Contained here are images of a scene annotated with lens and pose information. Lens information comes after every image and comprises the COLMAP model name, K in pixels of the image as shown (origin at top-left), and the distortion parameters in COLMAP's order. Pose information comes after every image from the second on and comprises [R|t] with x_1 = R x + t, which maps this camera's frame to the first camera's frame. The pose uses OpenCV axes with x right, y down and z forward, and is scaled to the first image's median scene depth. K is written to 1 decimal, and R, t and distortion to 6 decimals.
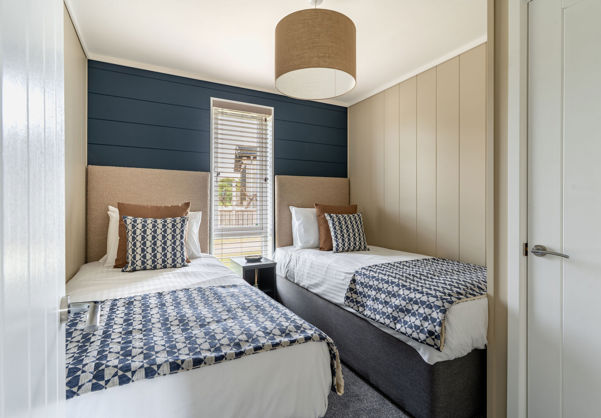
lens RADIAL K [[301.0, 0, 297.9], [0, 301.0, 203.0], [0, 0, 1]] dist [0.004611, -0.000718]
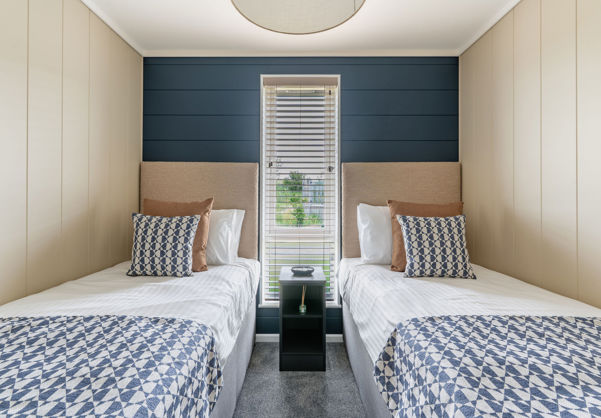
lens RADIAL K [[301.0, 0, 294.8], [0, 301.0, 198.2], [0, 0, 1]] dist [0.004611, -0.000718]
pose [[0.883529, -0.002412, -0.468370, 0.195573], [0.000049, 0.999987, -0.005057, 0.001441], [0.468376, 0.004444, 0.883518, 0.297721]]
